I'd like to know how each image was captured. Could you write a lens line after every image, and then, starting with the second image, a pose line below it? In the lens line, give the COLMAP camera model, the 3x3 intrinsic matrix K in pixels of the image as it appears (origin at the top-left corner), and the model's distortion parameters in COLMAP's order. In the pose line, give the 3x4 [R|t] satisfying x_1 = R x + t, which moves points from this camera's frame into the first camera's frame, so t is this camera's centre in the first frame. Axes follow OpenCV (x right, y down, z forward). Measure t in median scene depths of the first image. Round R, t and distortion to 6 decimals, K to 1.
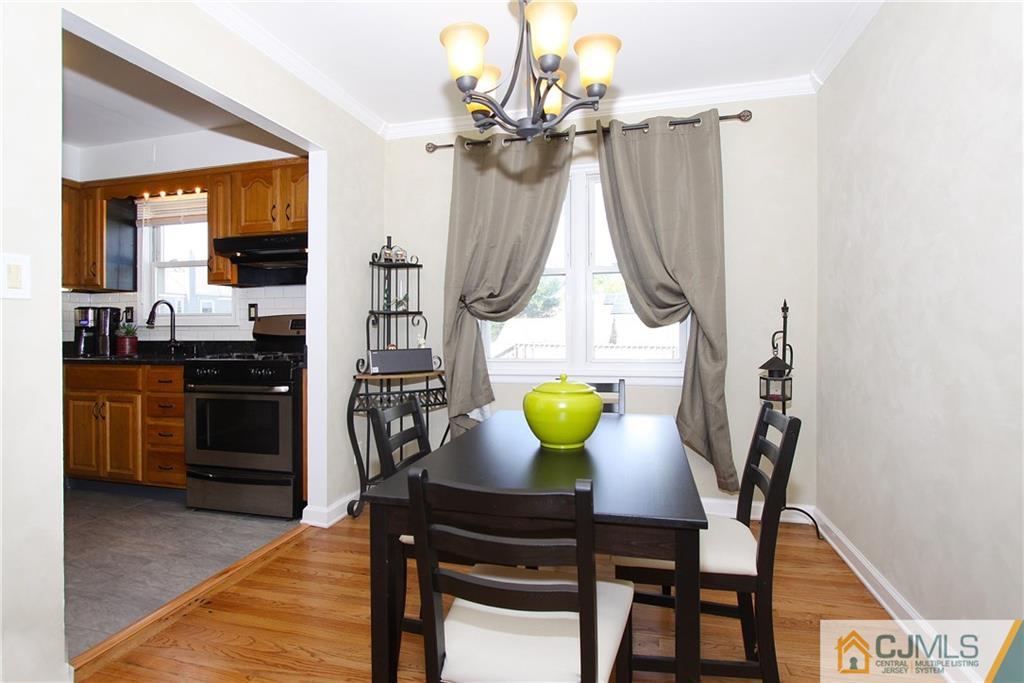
lens RADIAL K [[518.6, 0, 505.5], [0, 518.6, 330.8], [0, 0, 1]] dist [-0.015713, 0.002536]
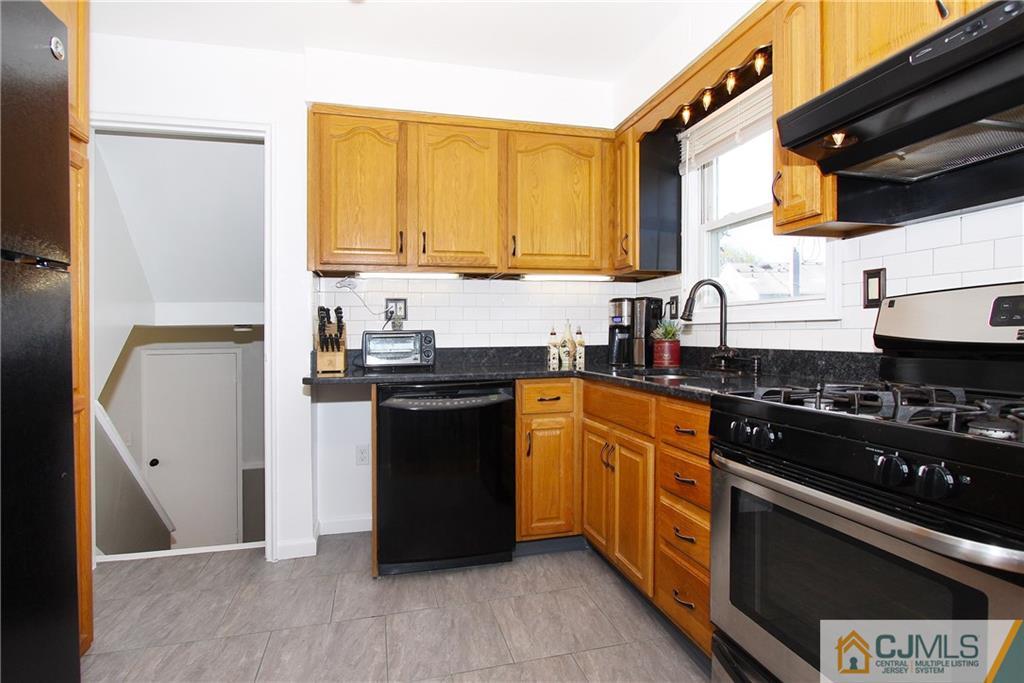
lens RADIAL K [[518.6, 0, 511.1], [0, 518.6, 343.9], [0, 0, 1]] dist [-0.015713, 0.002536]
pose [[0.493166, 0.018057, -0.869748, -0.255936], [0.003868, 0.999729, 0.022949, 0.000483], [0.869927, -0.014682, 0.492962, 0.507827]]
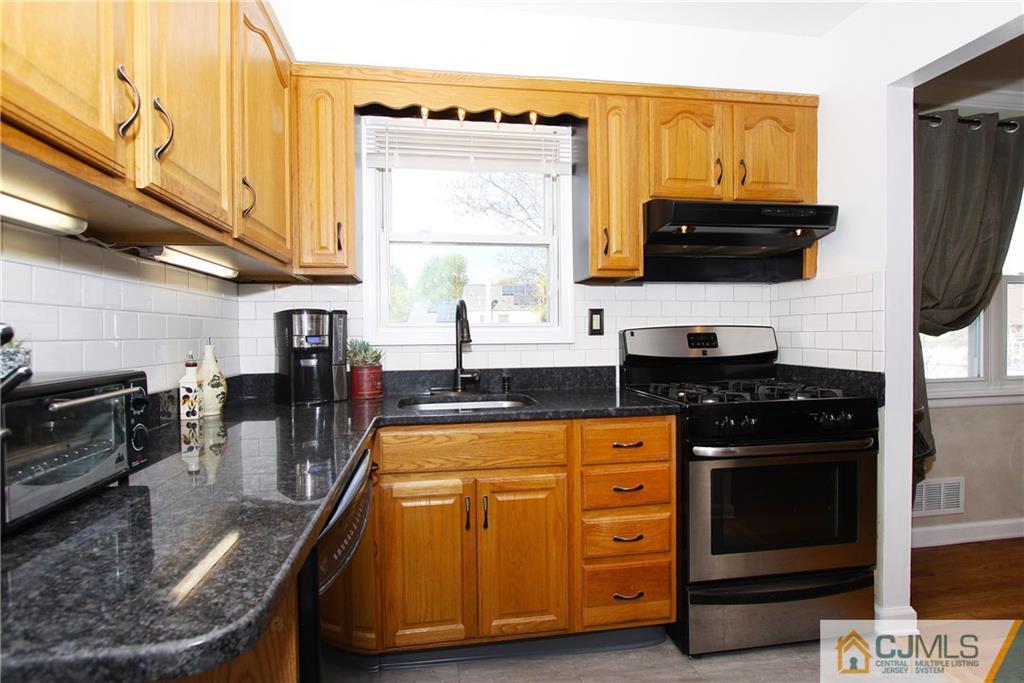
lens RADIAL K [[518.6, 0, 500.7], [0, 518.6, 343.2], [0, 0, 1]] dist [-0.015713, 0.002536]
pose [[0.912598, -0.011507, 0.408697, -0.858493], [0.007646, 0.999909, 0.011079, -0.017140], [-0.408788, -0.006986, 0.912603, 0.456309]]
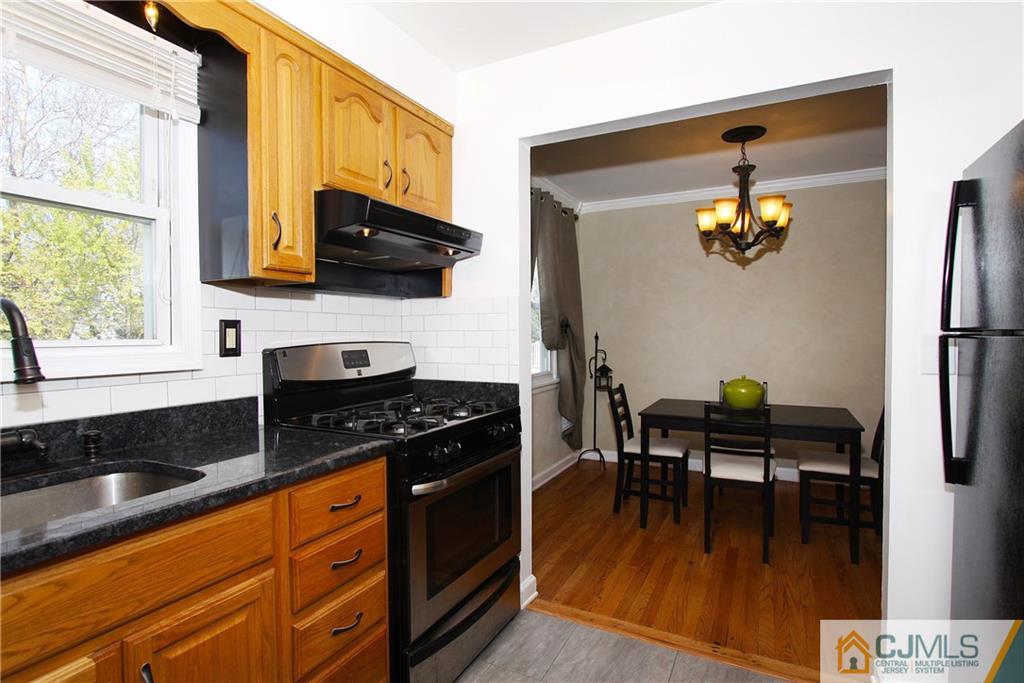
lens RADIAL K [[518.6, 0, 517.3], [0, 518.6, 342.5], [0, 0, 1]] dist [-0.015713, 0.002536]
pose [[0.197650, -0.014177, 0.980170, -0.890990], [0.011430, 0.999861, 0.012157, -0.034366], [-0.980206, 0.008801, 0.197785, 0.650830]]
